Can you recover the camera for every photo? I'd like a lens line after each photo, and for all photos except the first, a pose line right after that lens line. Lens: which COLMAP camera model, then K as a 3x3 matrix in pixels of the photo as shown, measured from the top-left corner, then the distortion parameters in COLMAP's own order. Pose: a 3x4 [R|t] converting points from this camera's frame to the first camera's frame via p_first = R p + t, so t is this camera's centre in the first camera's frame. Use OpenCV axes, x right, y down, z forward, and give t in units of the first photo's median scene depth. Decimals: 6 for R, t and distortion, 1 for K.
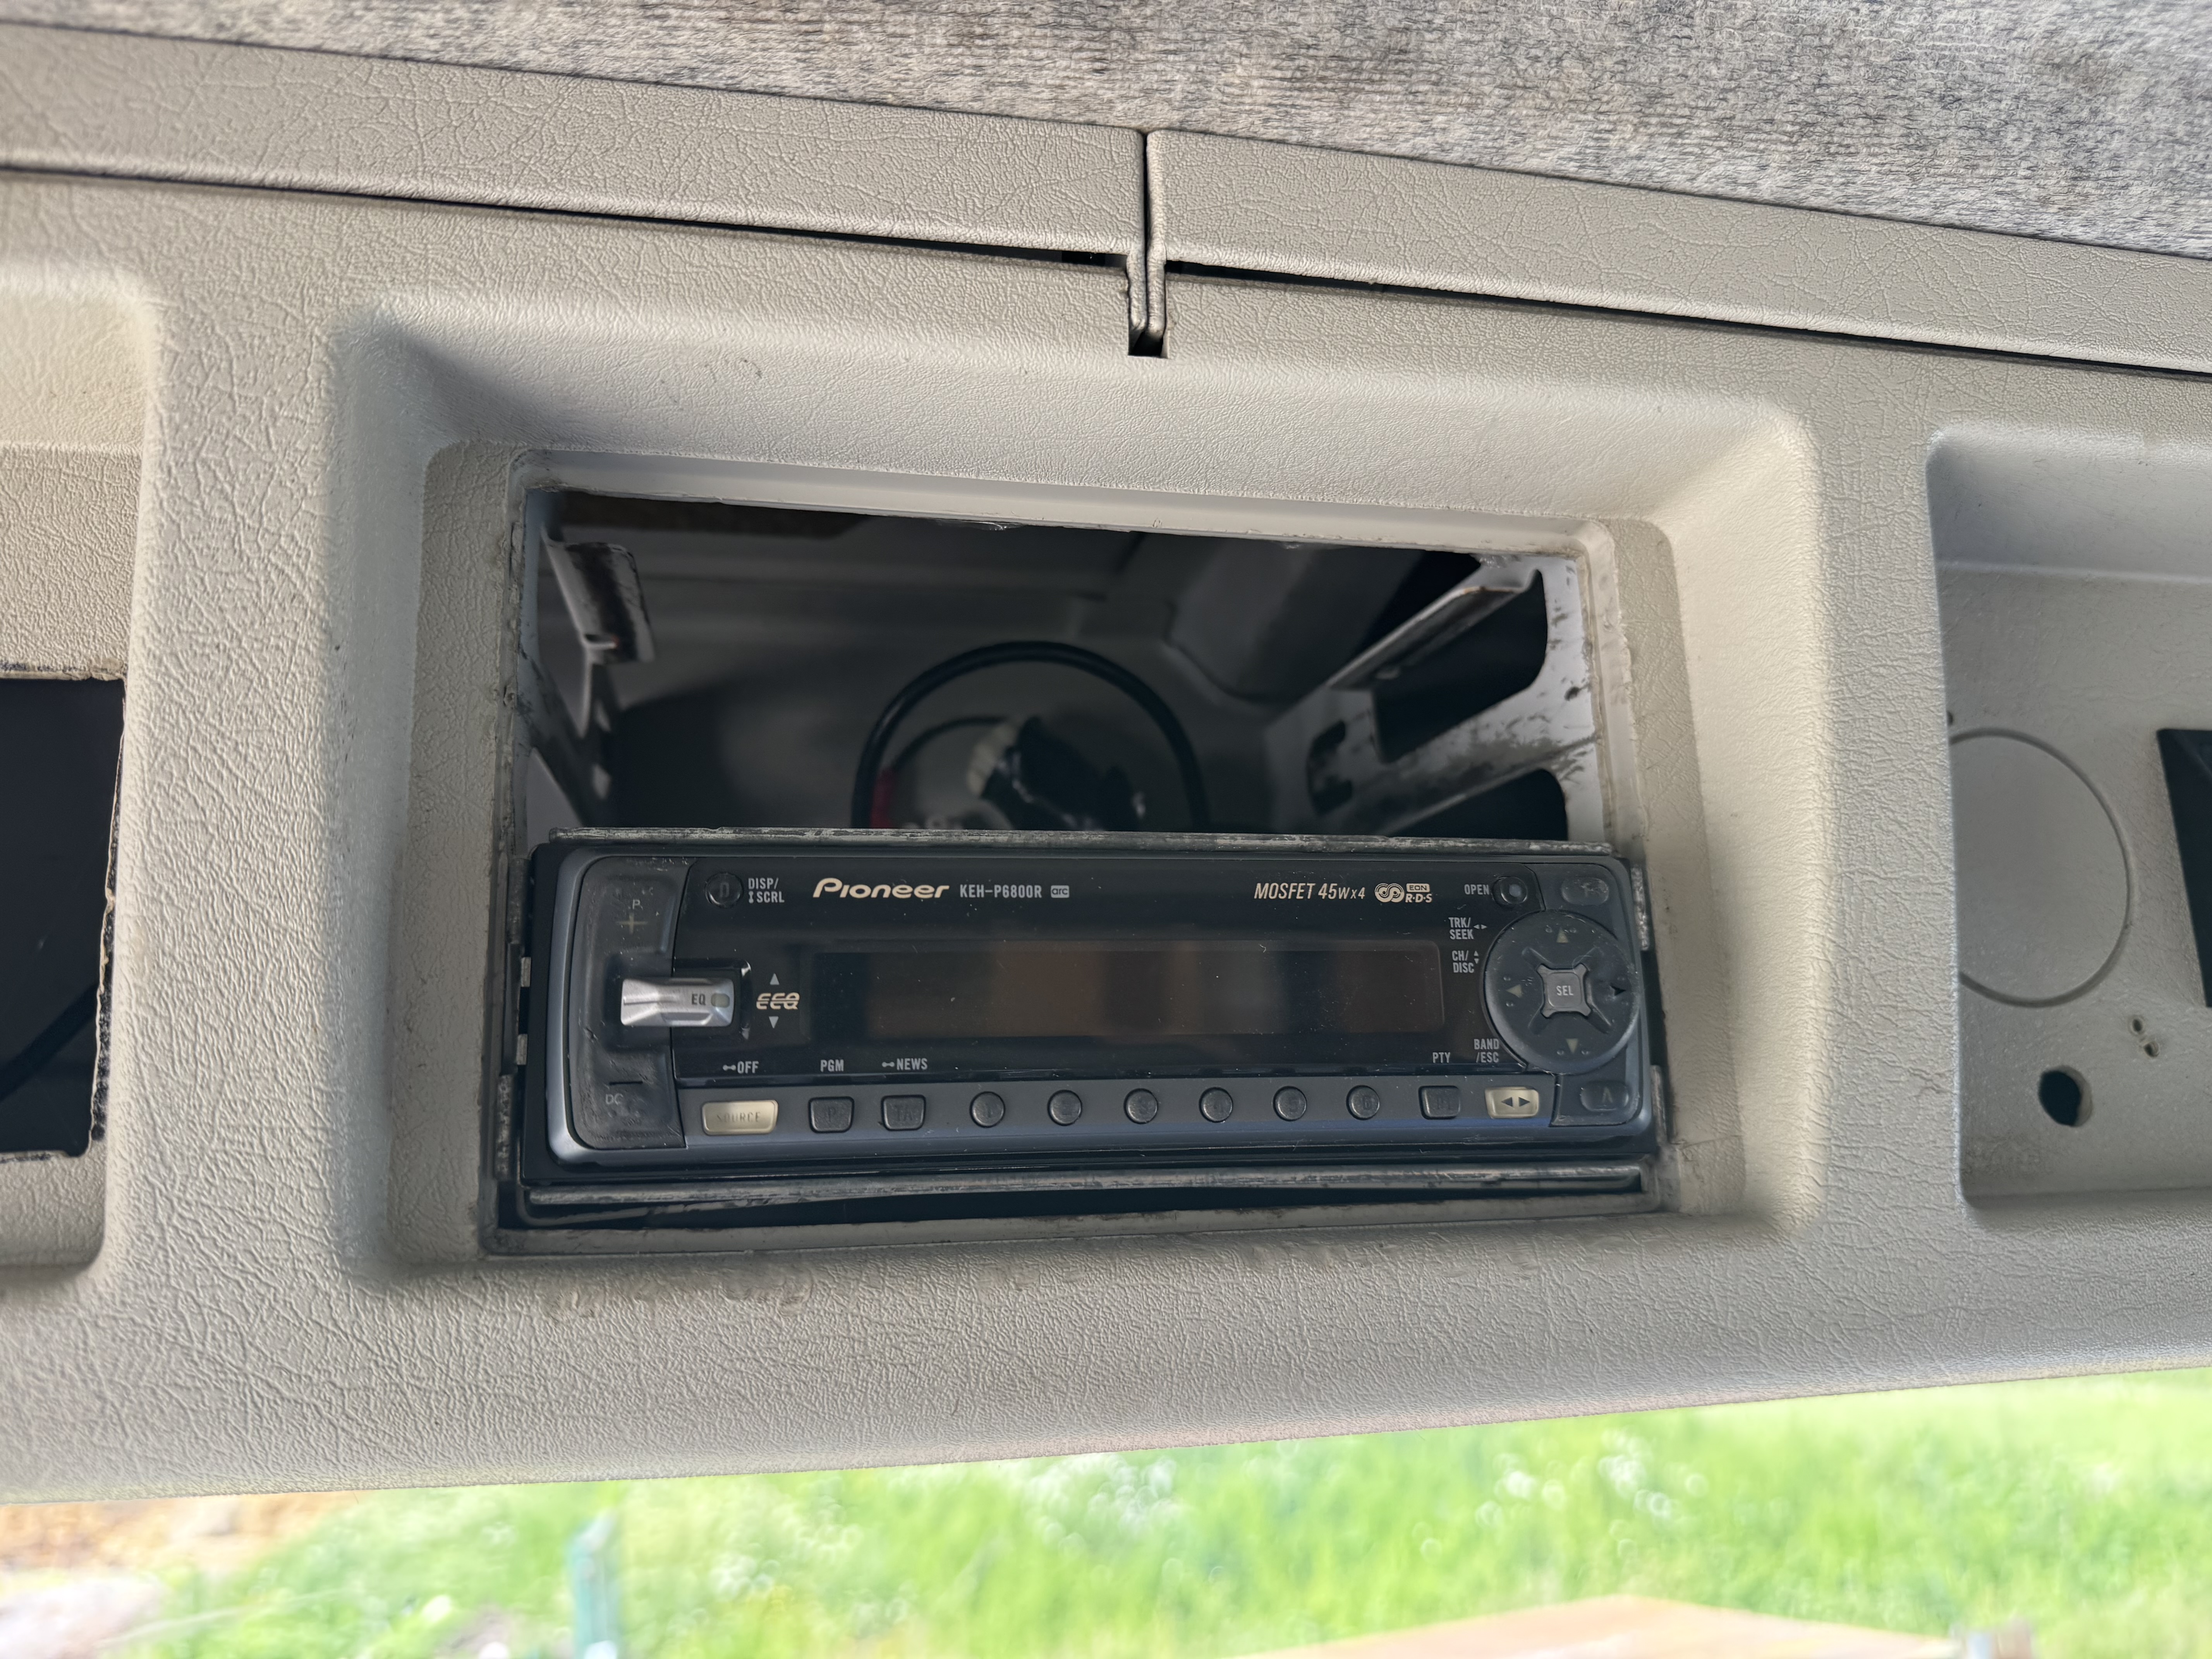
lens RADIAL K [[1644.9, 0, 1077.6], [0, 1644.9, 835.4], [0, 0, 1]] dist [-0.038403, 0.006498]
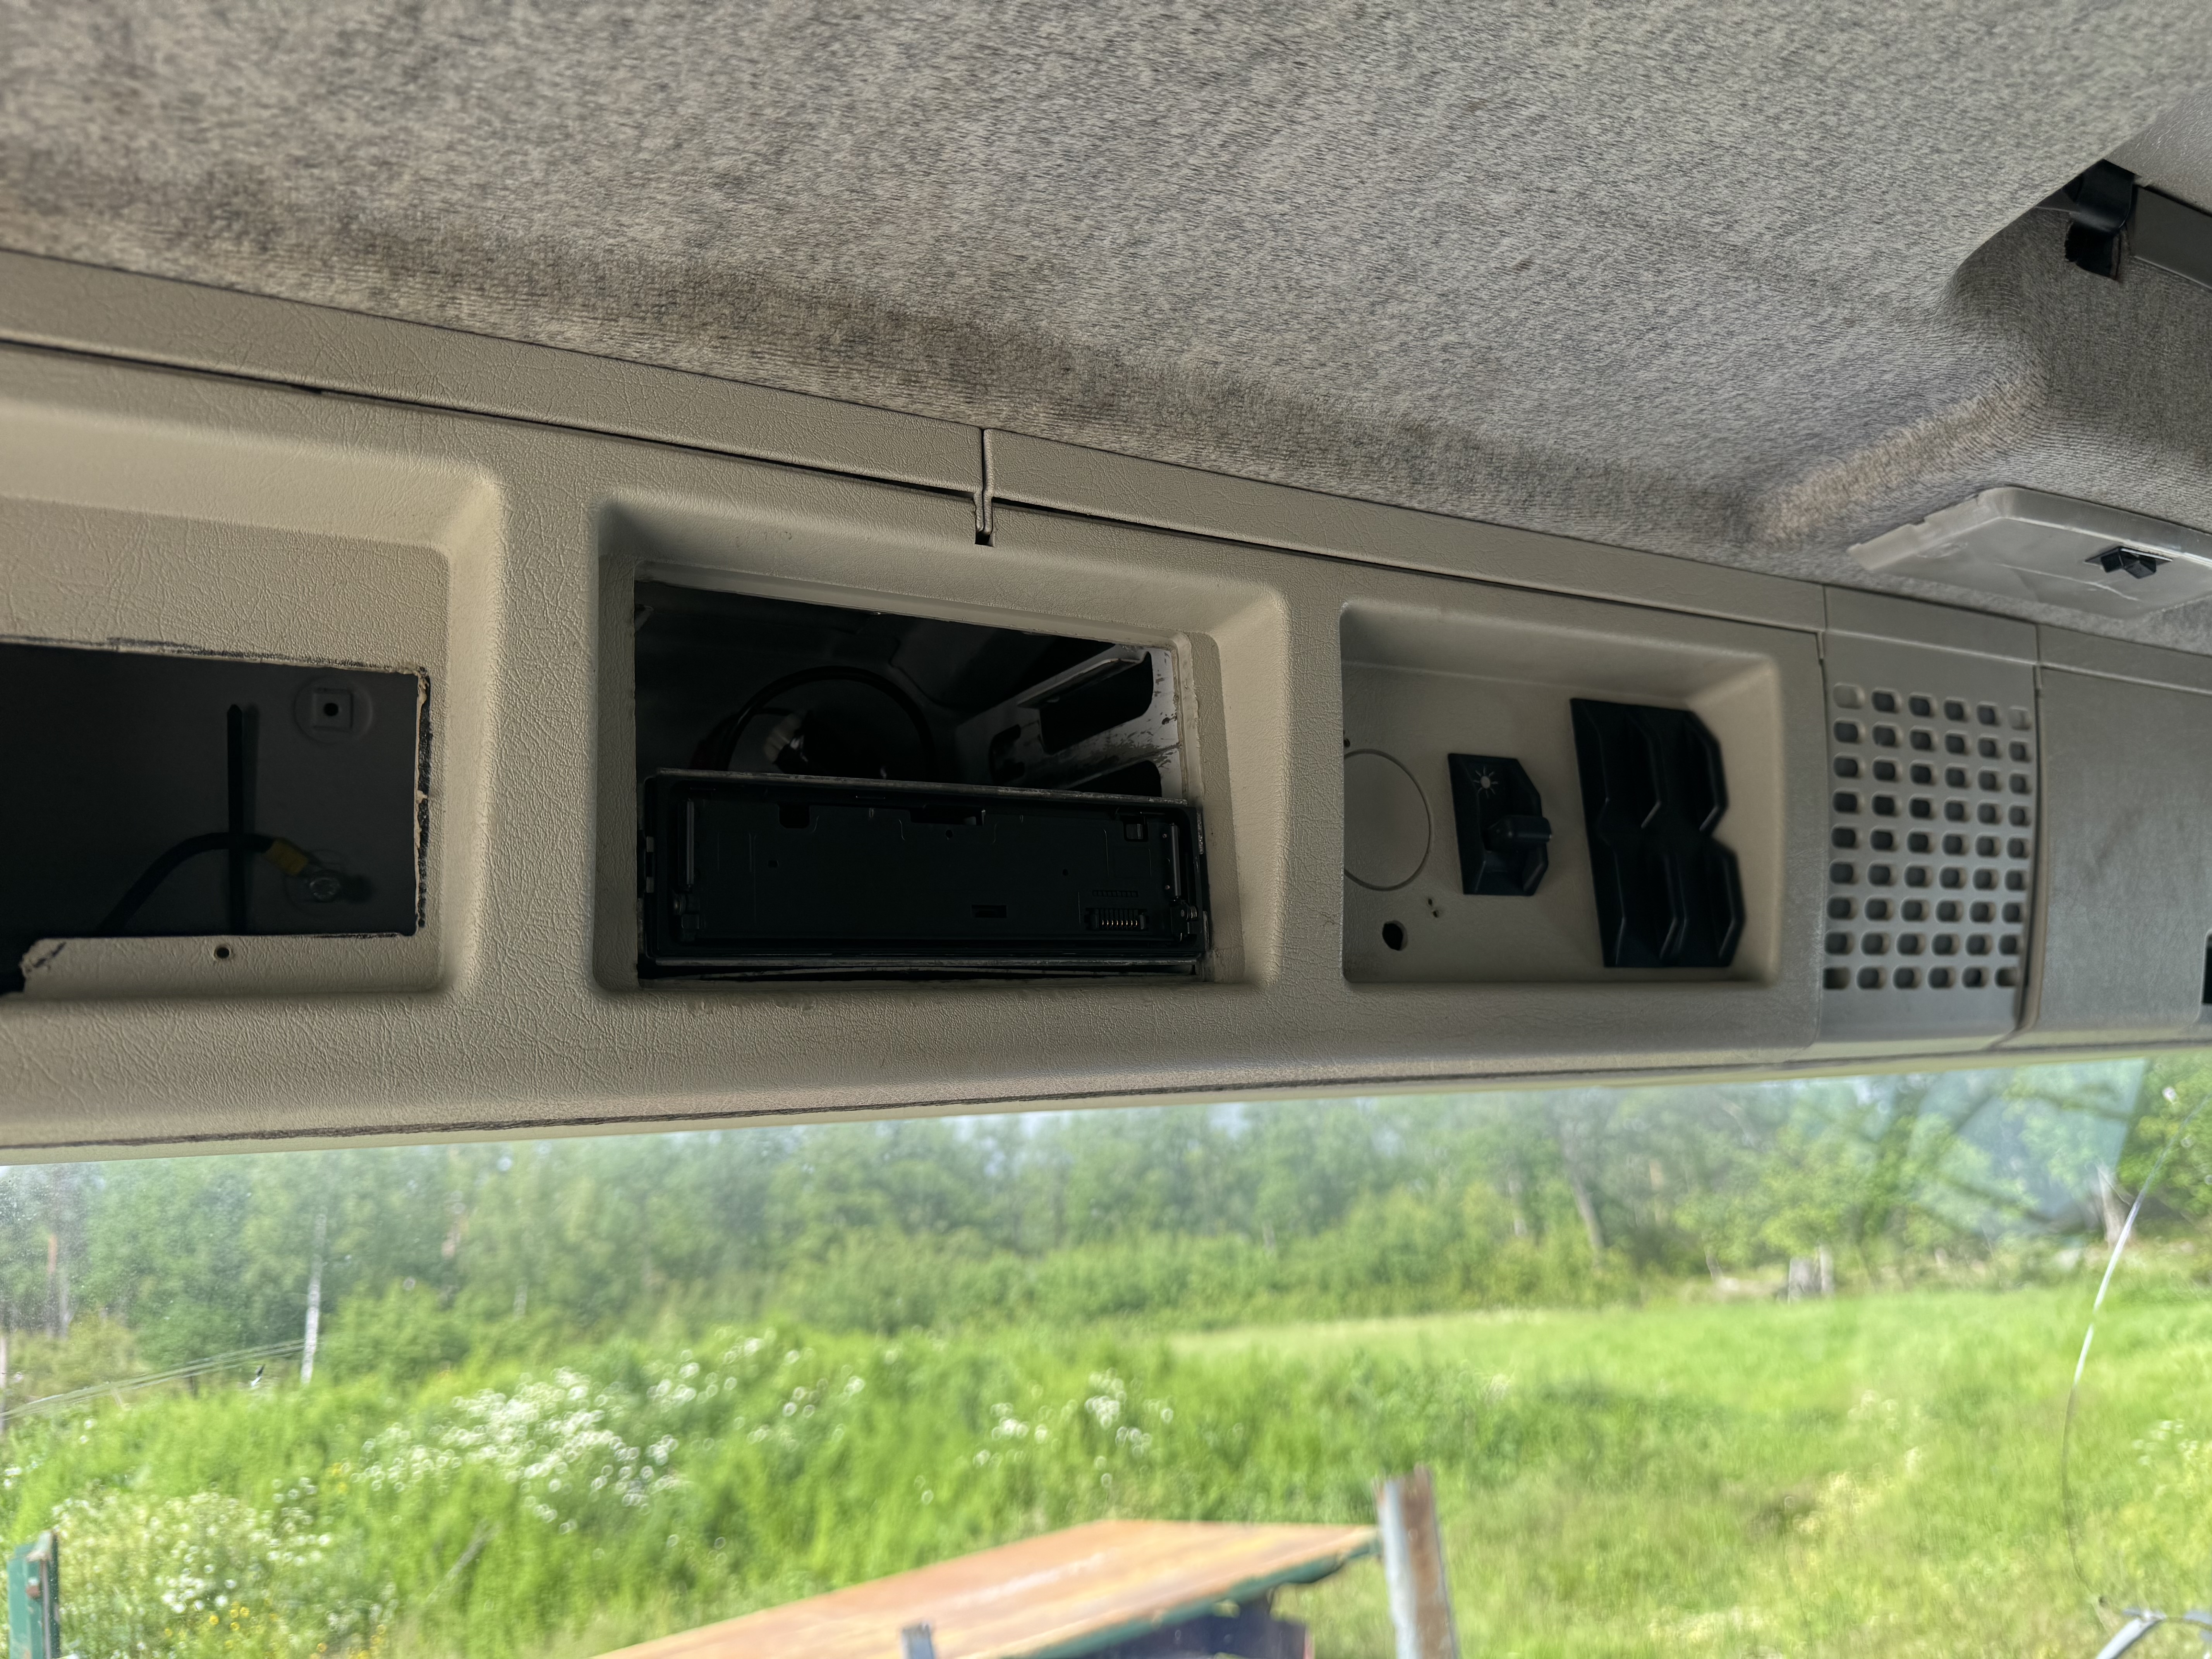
lens RADIAL K [[1585.1, 0, 1116.1], [0, 1585.1, 833.7], [0, 0, 1]] dist [0.012767, -0.045037]
pose [[0.949342, 0.030157, 0.312795, -0.337962], [-0.033676, 0.999416, 0.005851, 0.036219], [-0.312436, -0.016088, 0.949802, -0.759616]]
